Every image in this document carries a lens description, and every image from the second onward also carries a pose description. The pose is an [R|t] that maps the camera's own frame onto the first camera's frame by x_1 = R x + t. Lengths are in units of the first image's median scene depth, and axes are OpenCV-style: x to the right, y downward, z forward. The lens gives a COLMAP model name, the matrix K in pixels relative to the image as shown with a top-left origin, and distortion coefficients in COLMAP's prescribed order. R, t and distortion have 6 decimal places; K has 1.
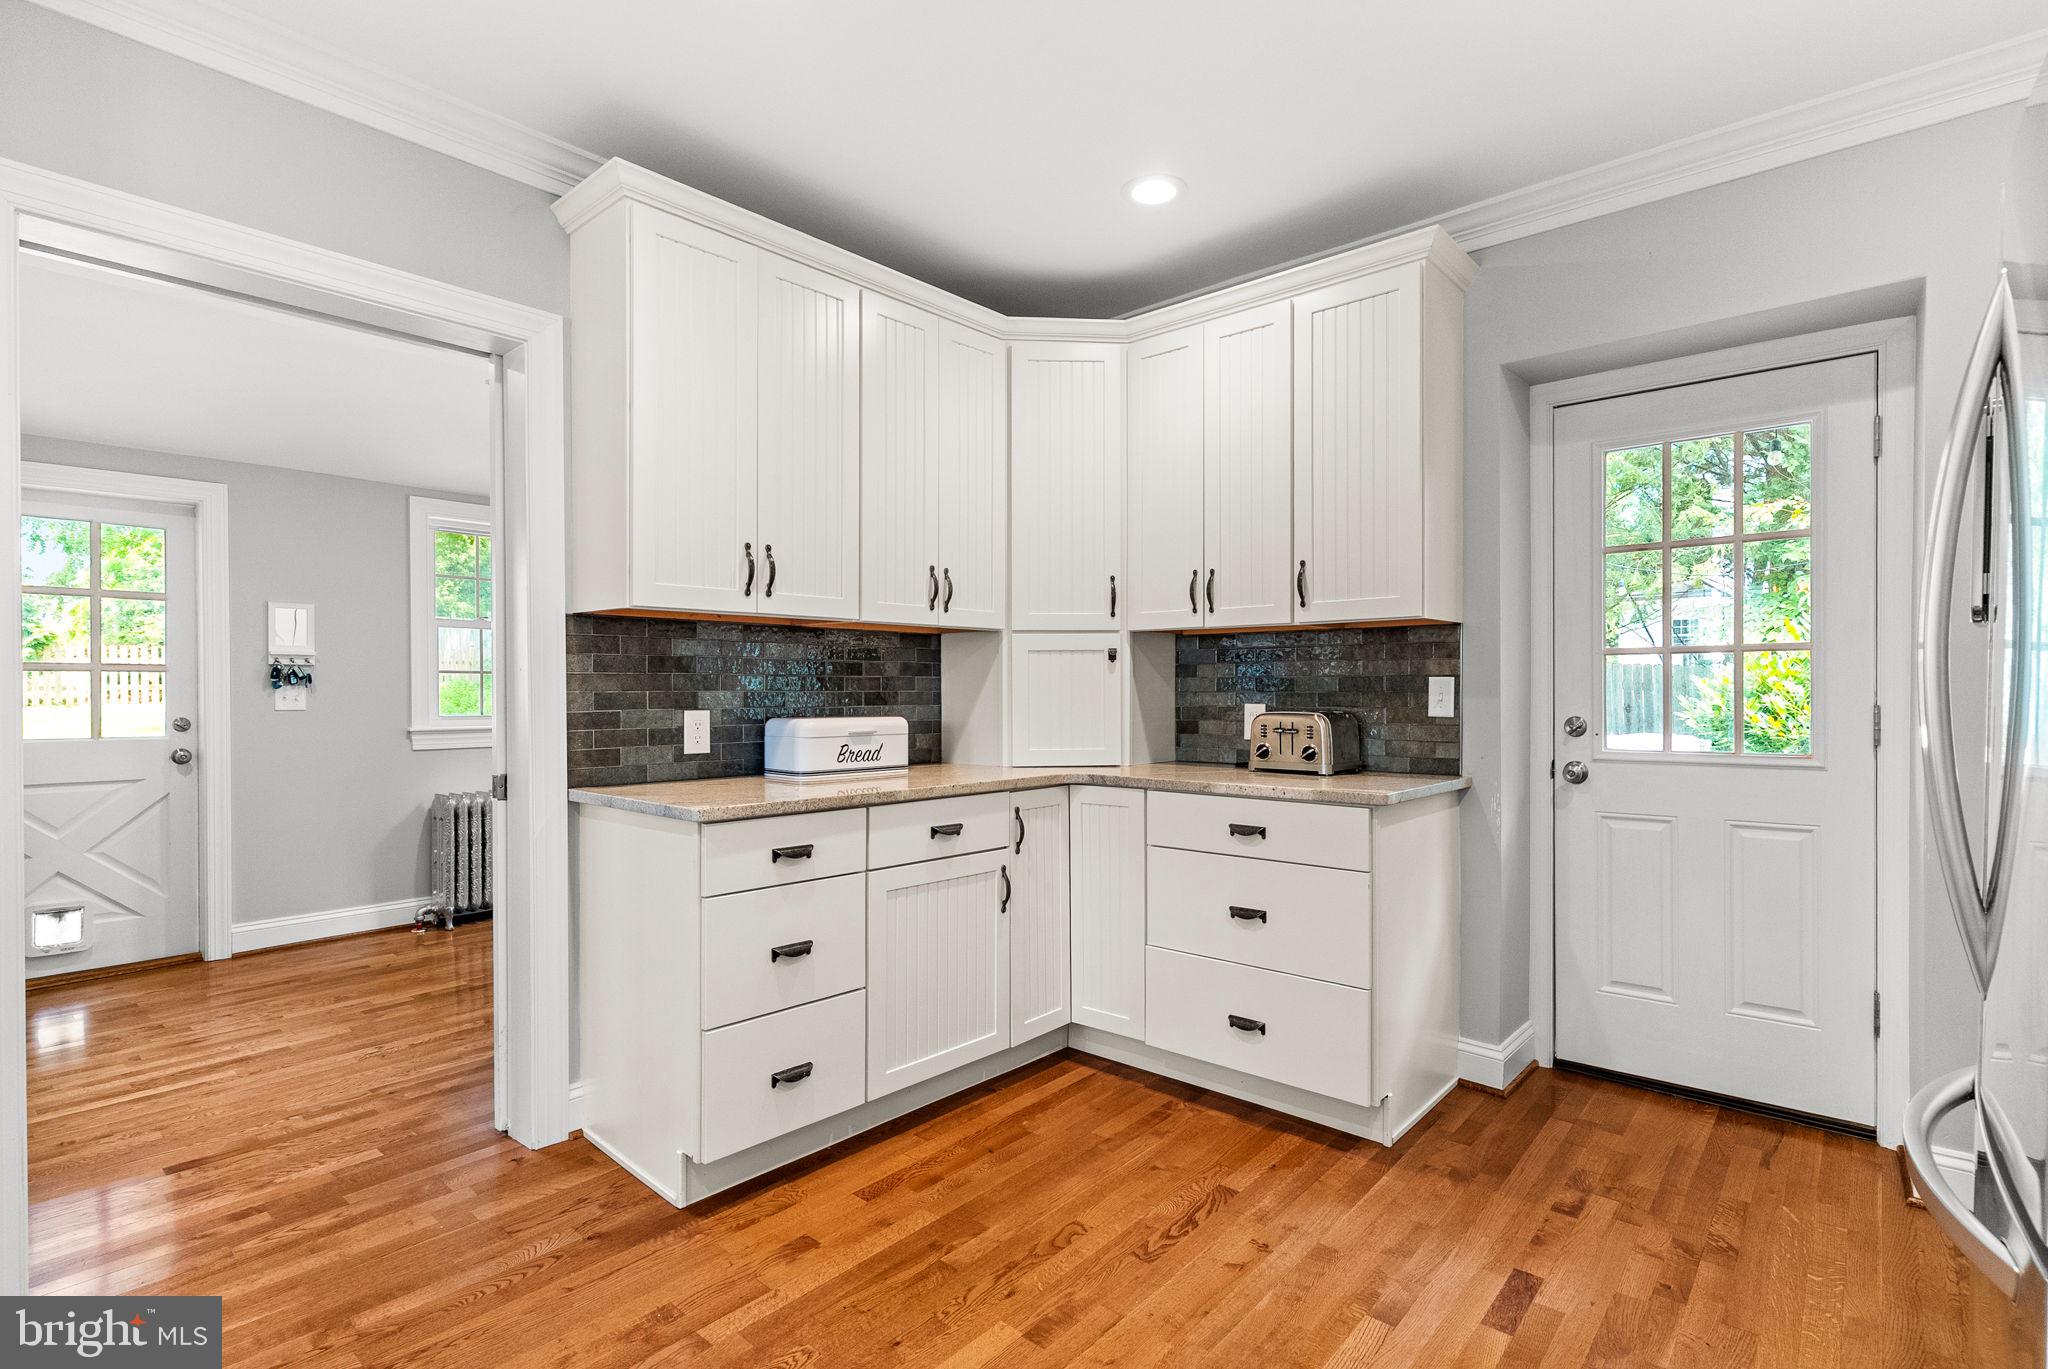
lens RADIAL K [[990.9, 0, 1021.3], [0, 990.9, 698.0], [0, 0, 1]] dist [0.002727, 0.001854]
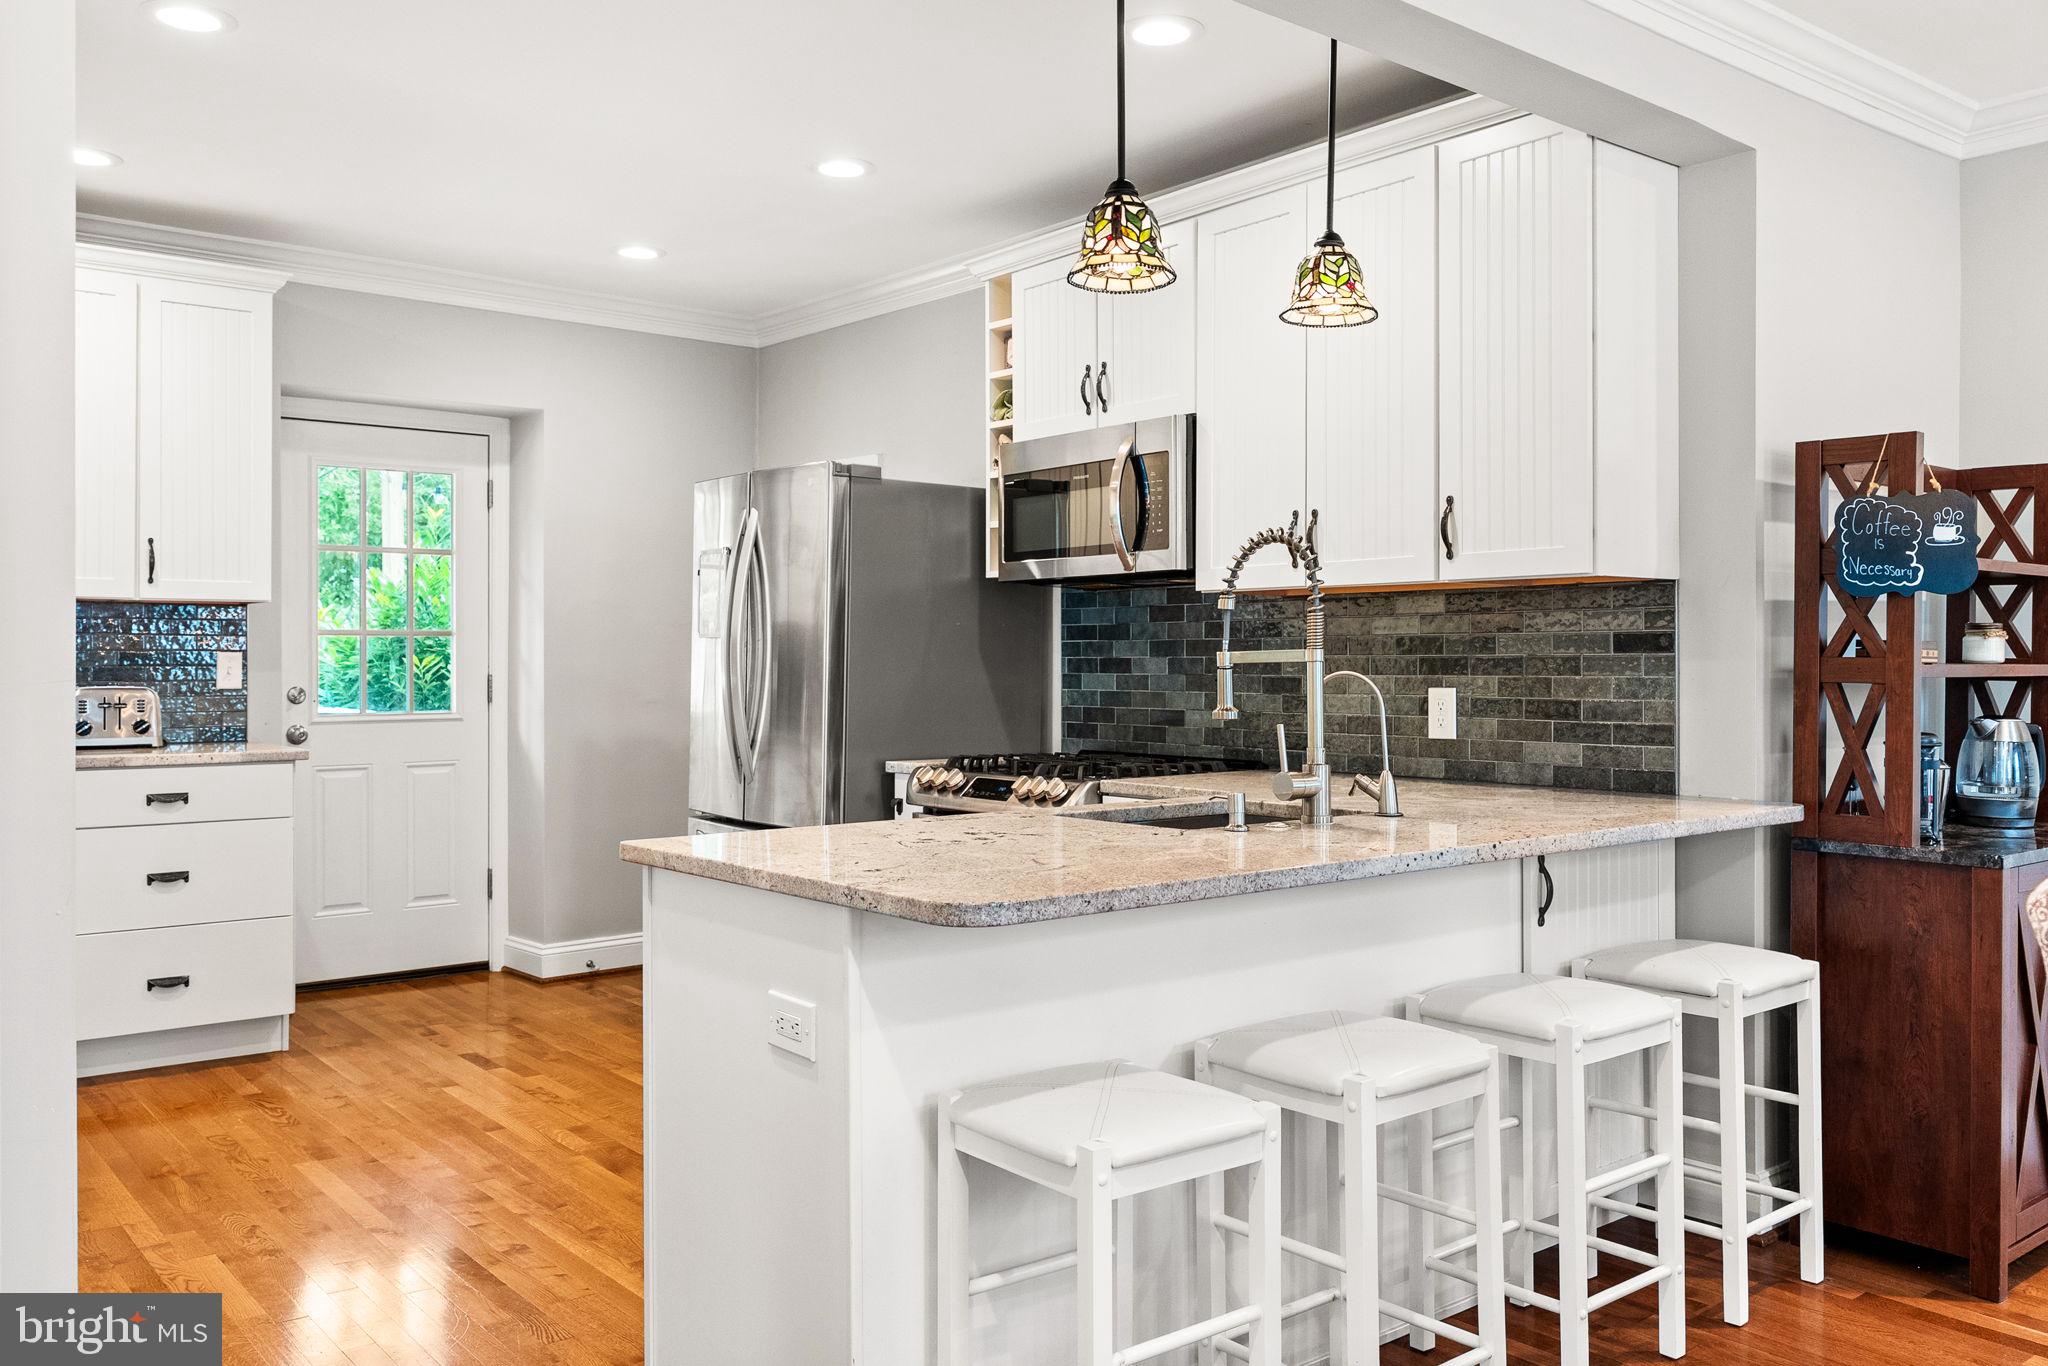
lens RADIAL K [[1622.3, 0, 1026.9], [0, 1622.3, 659.2], [0, 0, 1]] dist [-0.003092, 0.005847]
pose [[0.173240, 0.001917, 0.984878, -1.496077], [0.006576, 0.999974, -0.003104, -0.002887], [-0.984858, 0.007015, 0.173223, -0.224602]]
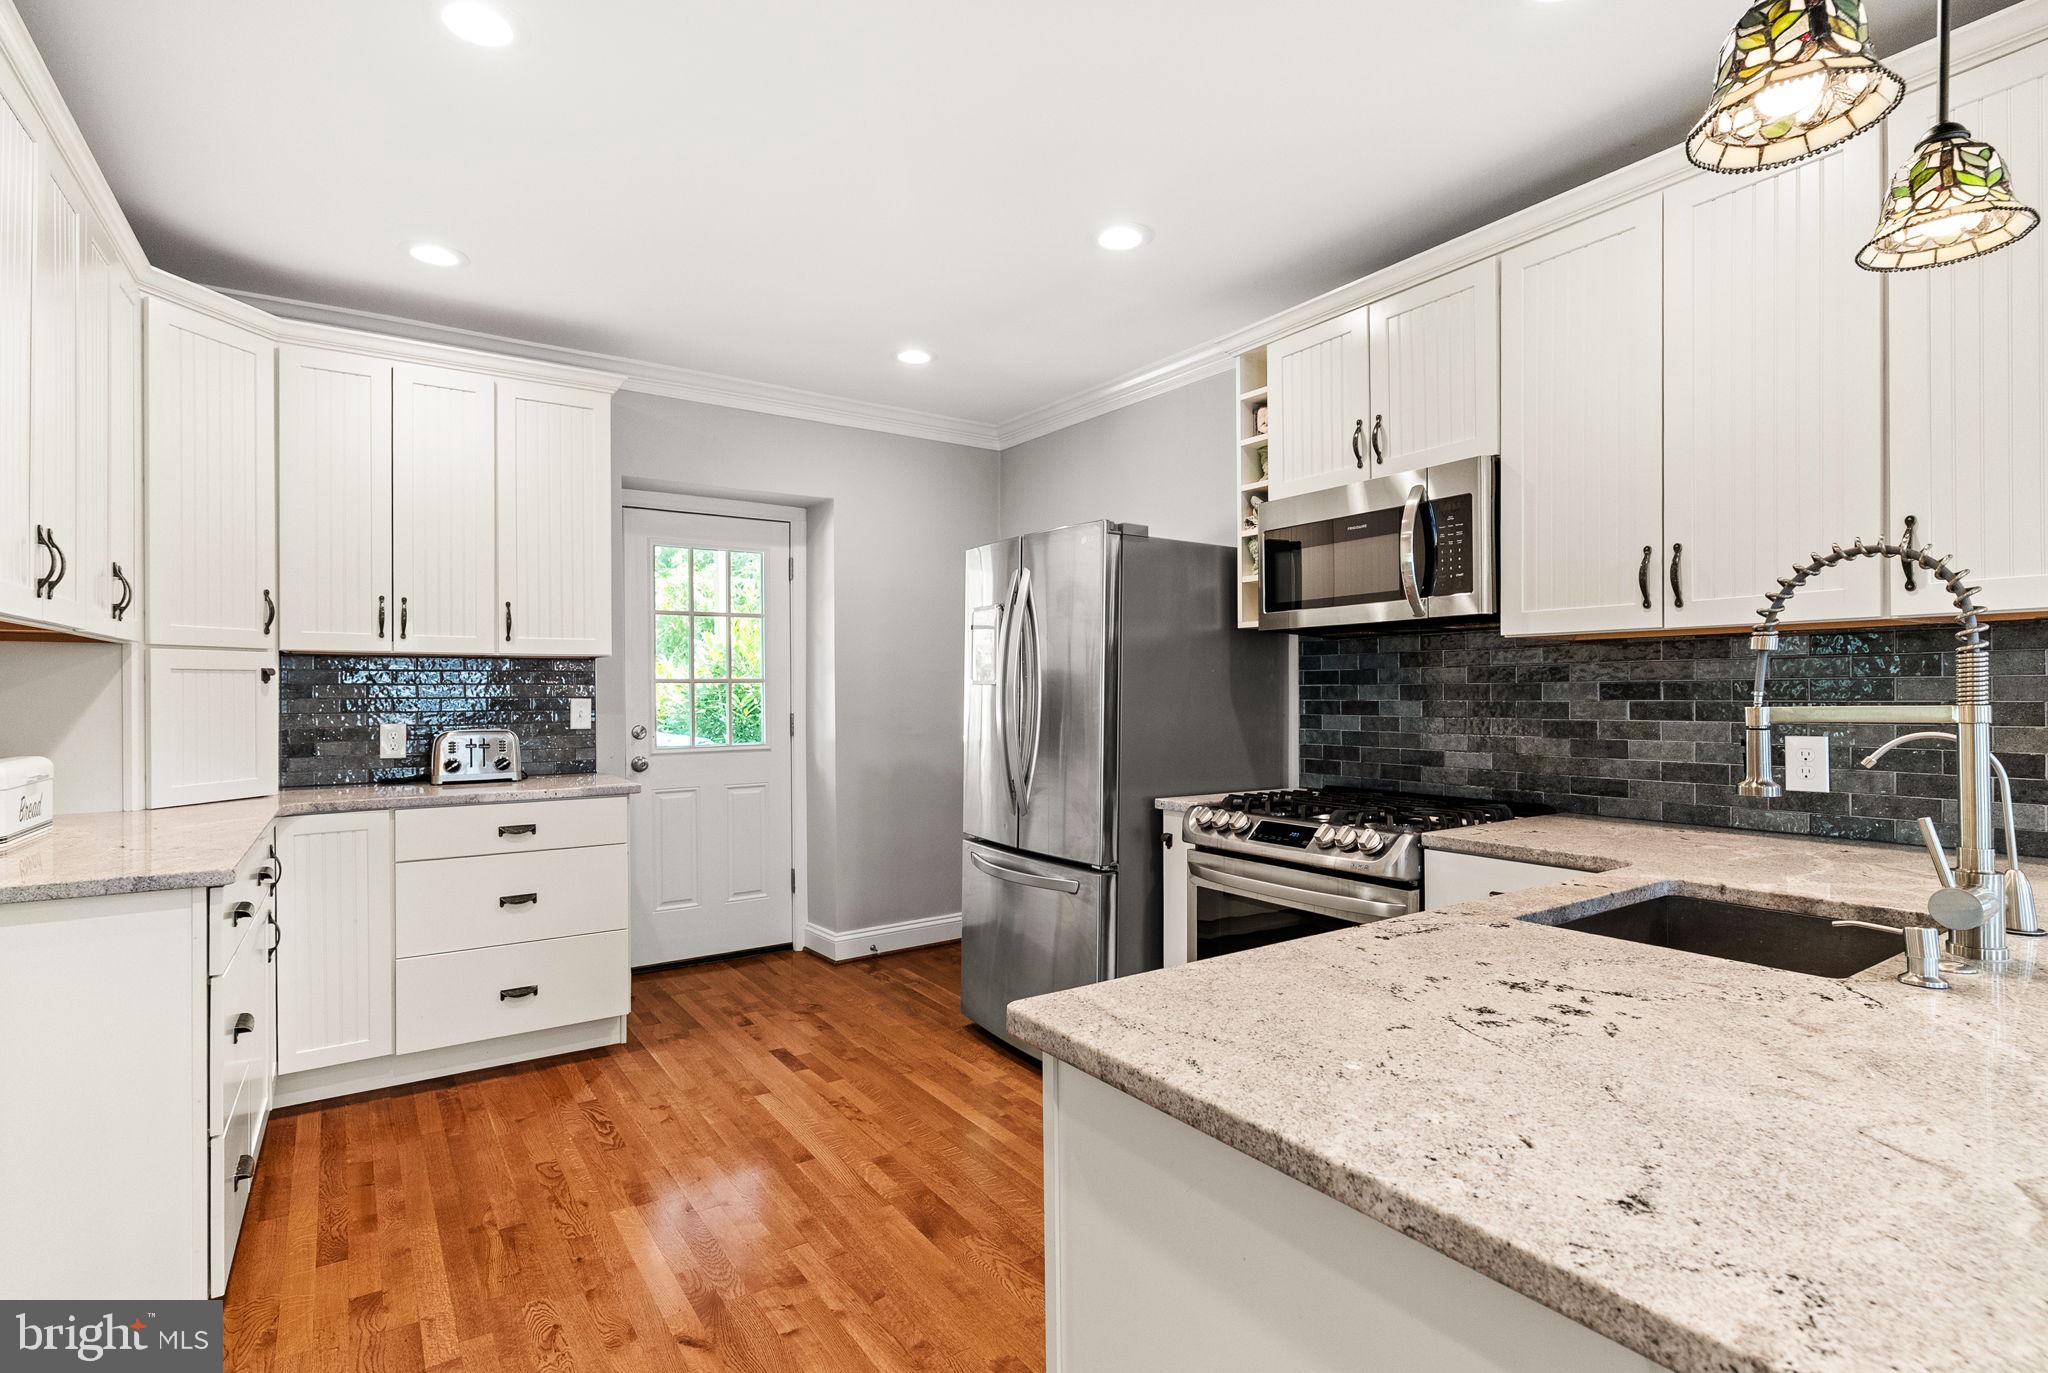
lens RADIAL K [[990.9, 0, 1029.7], [0, 990.9, 694.5], [0, 0, 1]] dist [0.002727, 0.001854]
pose [[0.249443, -0.002850, 0.968385, -0.883413], [0.012163, 0.999926, -0.000190, -0.024193], [-0.968313, 0.011826, 0.249459, 0.119562]]
